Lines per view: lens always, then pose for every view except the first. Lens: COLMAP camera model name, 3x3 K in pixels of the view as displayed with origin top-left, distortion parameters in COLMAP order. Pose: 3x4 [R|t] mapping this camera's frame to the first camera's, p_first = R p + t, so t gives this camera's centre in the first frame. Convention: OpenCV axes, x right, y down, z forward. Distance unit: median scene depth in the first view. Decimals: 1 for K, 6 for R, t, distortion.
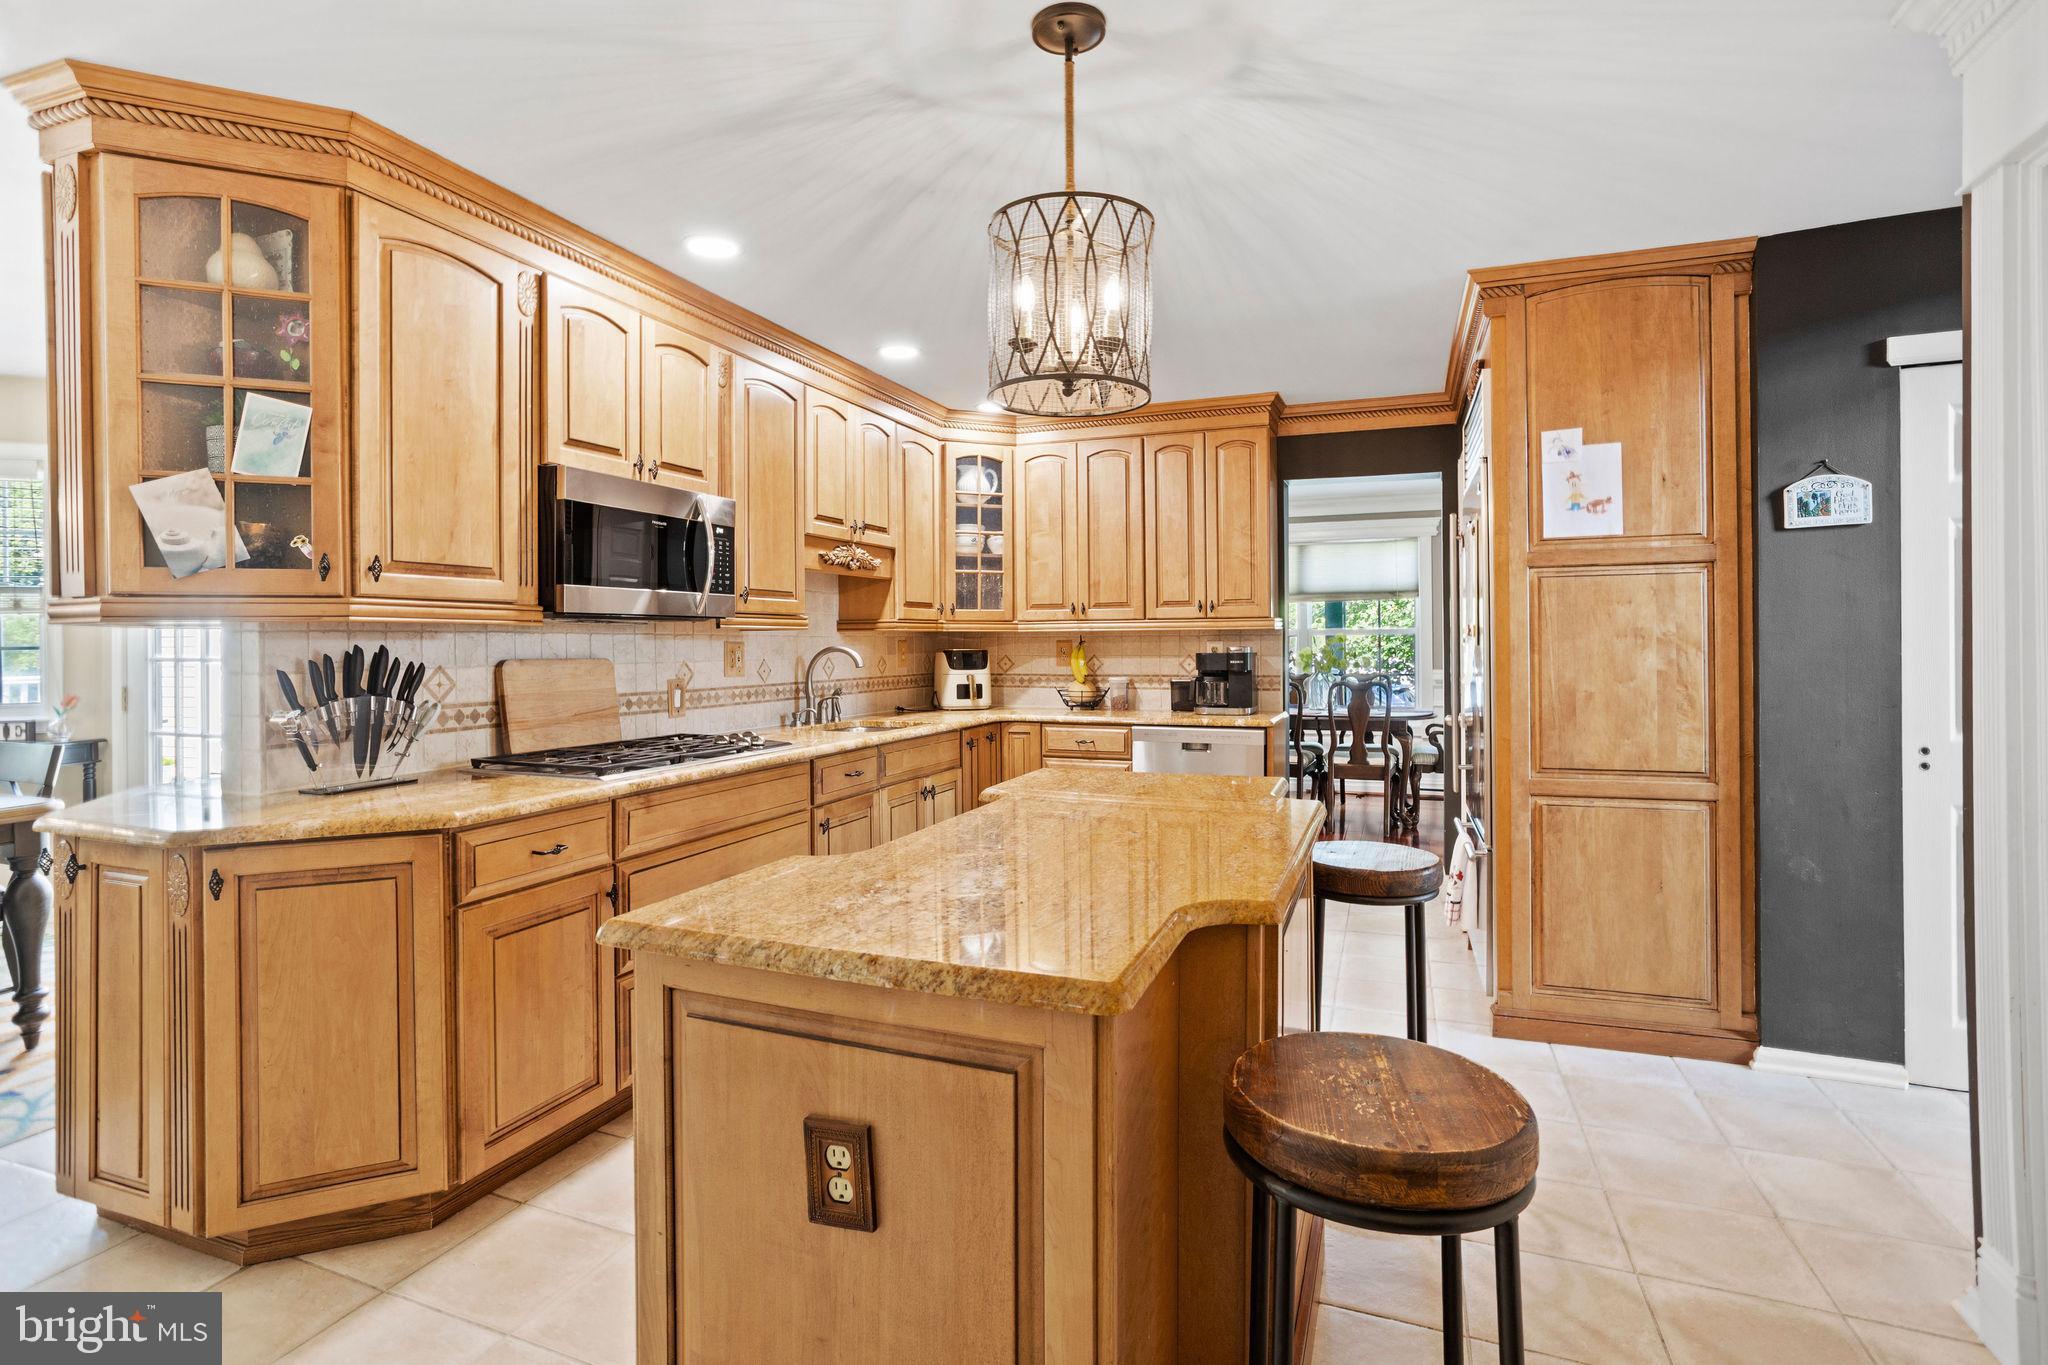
lens RADIAL K [[1002.0, 0, 996.2], [0, 1002.0, 646.8], [0, 0, 1]] dist [-0.066267, 0.052079]
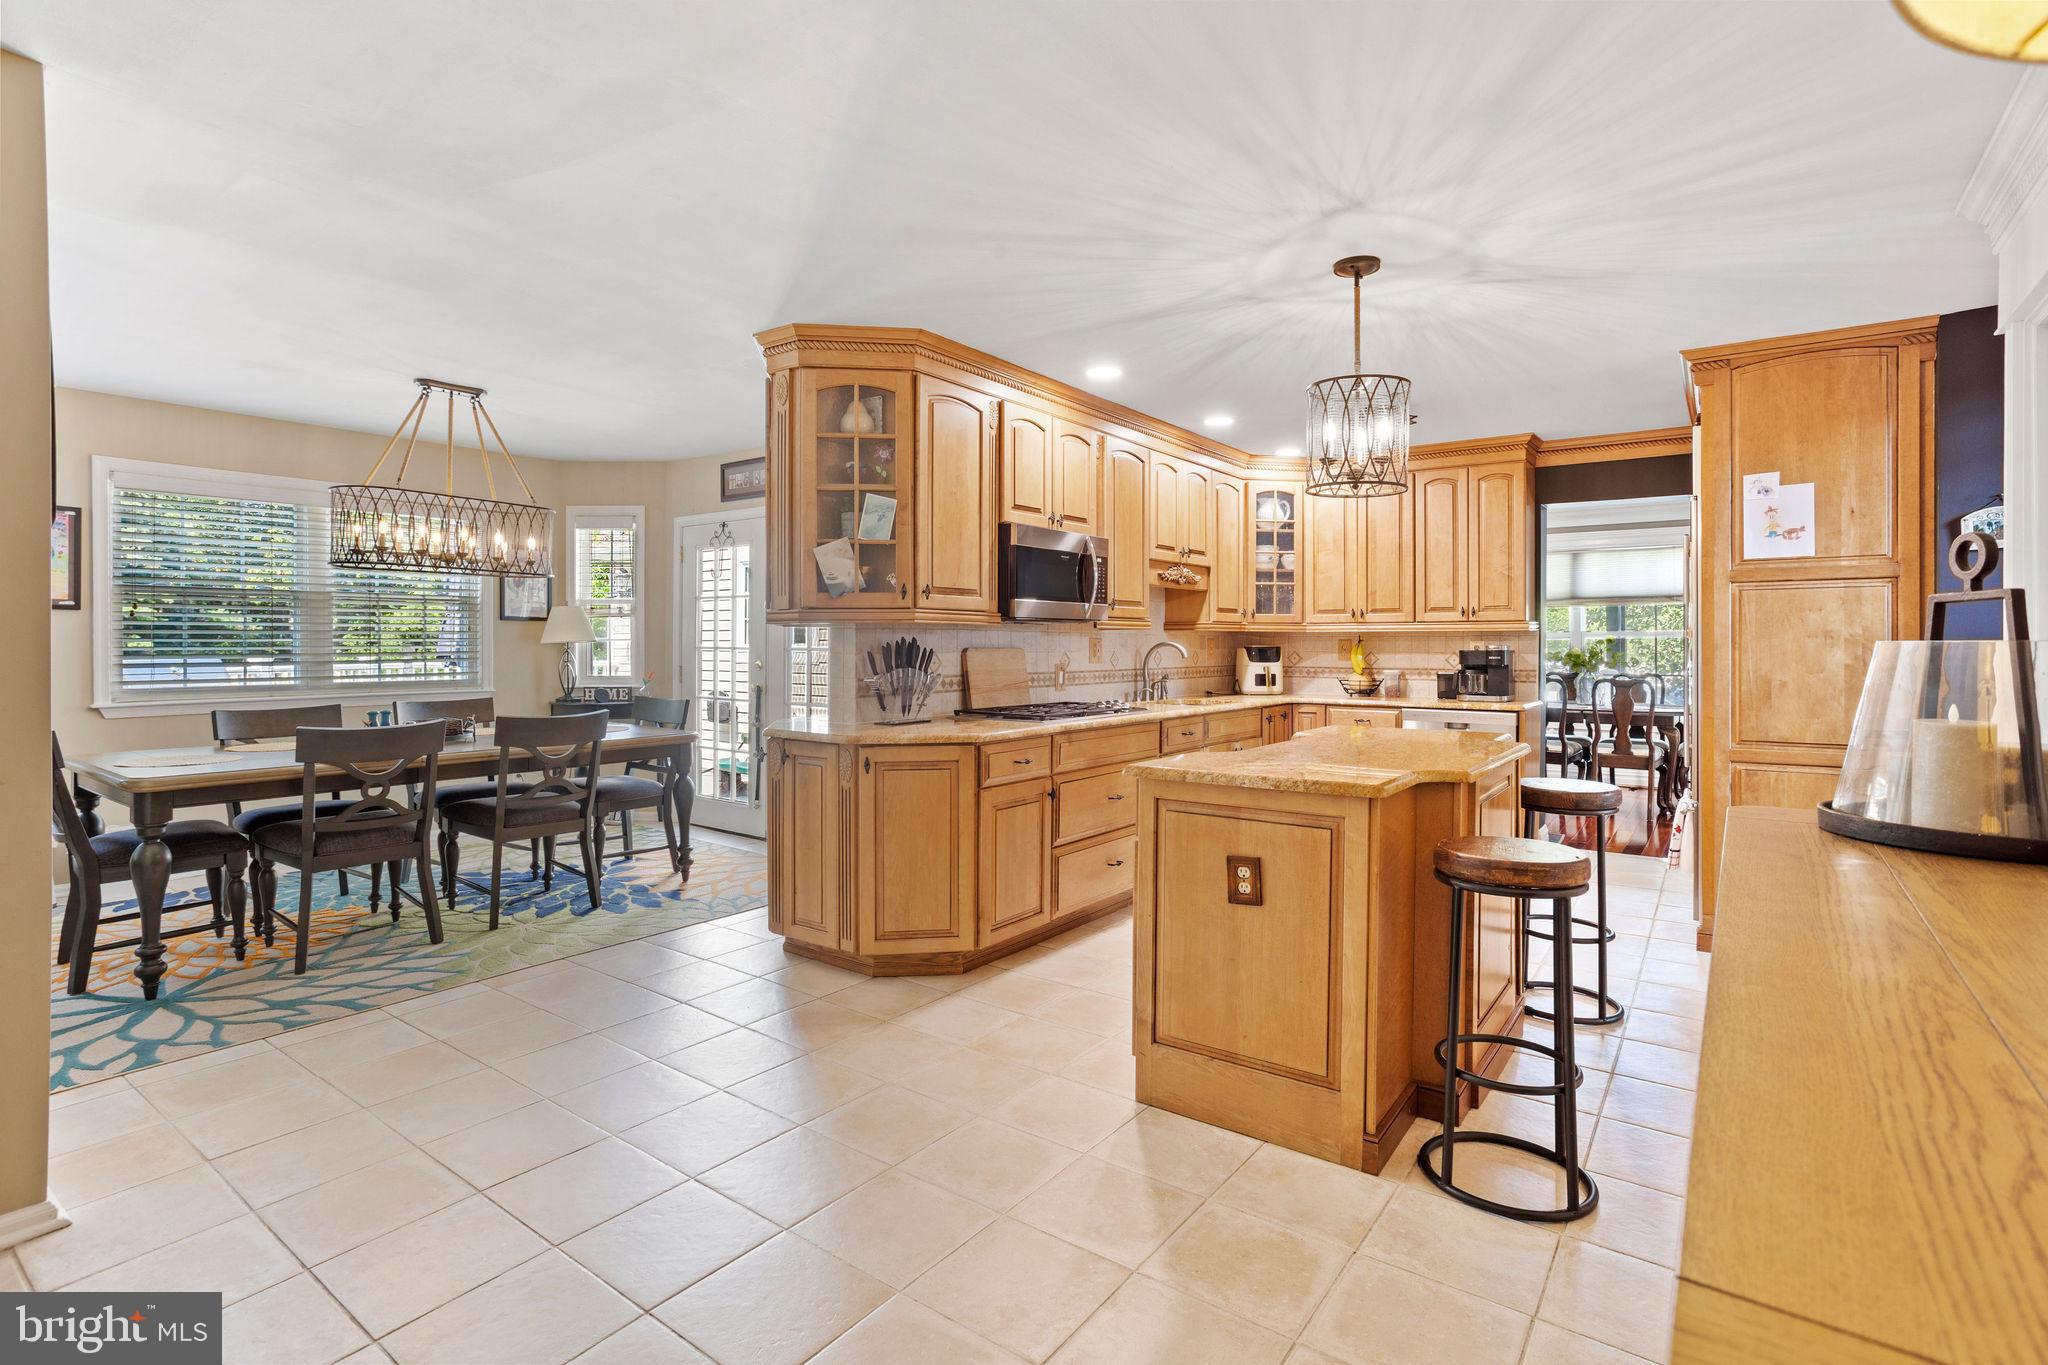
lens RADIAL K [[985.2, 0, 1006.5], [0, 985.2, 650.6], [0, 0, 1]] dist [-0.059923, 0.039456]
pose [[0.966466, 0.009317, -0.256627, -0.044128], [-0.008552, 0.999955, 0.004099, 0.010637], [0.256653, -0.001766, 0.966502, -0.457192]]
